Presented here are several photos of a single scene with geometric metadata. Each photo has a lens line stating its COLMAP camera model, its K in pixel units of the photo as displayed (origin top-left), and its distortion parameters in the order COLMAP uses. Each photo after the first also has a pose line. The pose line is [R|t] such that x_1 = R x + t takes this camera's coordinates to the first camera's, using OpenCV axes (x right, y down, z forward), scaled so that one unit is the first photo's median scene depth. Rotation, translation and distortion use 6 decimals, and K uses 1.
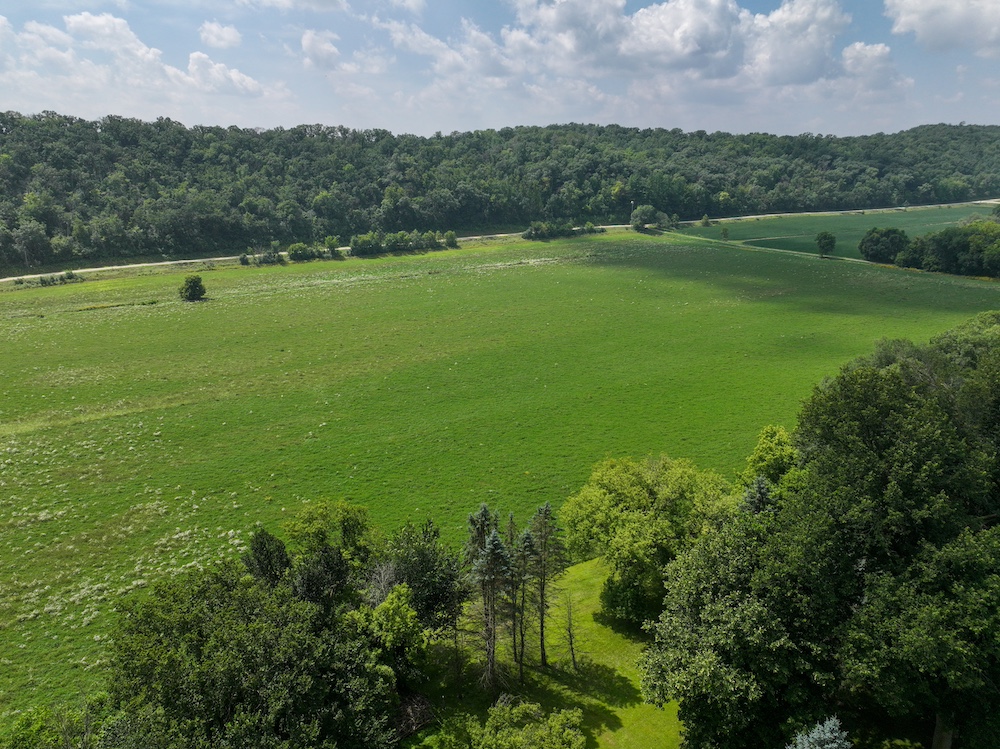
lens RADIAL K [[688.8, 0, 500.0], [0, 688.8, 374.5], [0, 0, 1]] dist [-0.001504, 0.007789]
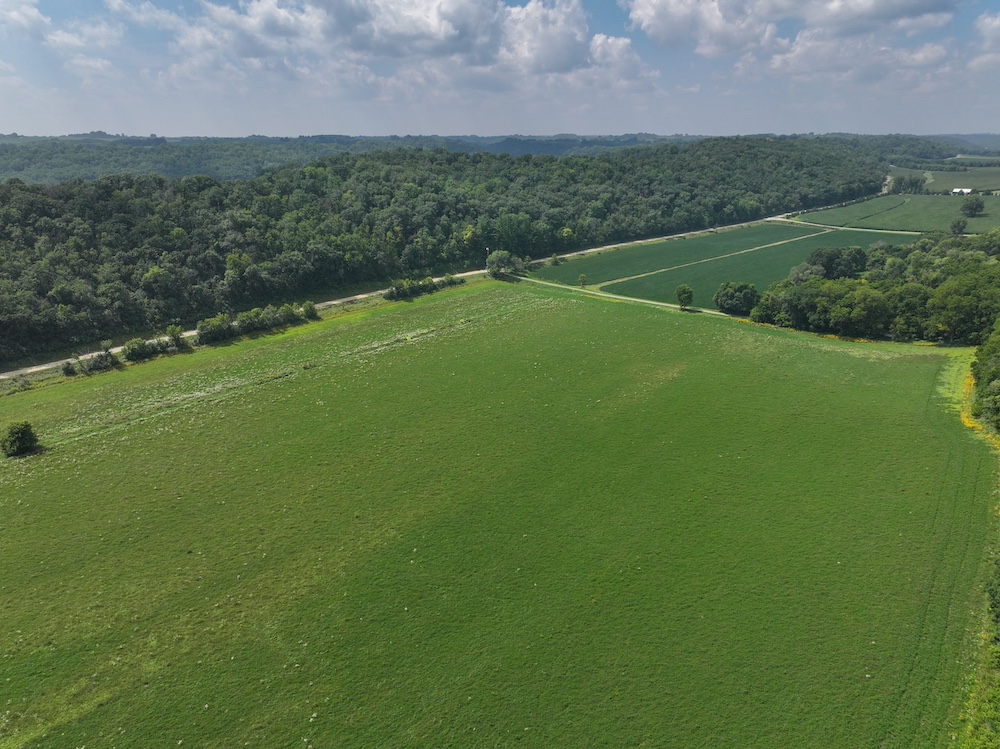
lens RADIAL K [[688.8, 0, 500.0], [0, 688.8, 374.5], [0, 0, 1]] dist [-0.001504, 0.007789]
pose [[0.960553, -0.091230, 0.262705, -0.071407], [0.086833, 0.995820, 0.028325, -0.107183], [-0.264191, -0.004396, 0.964460, 0.051762]]
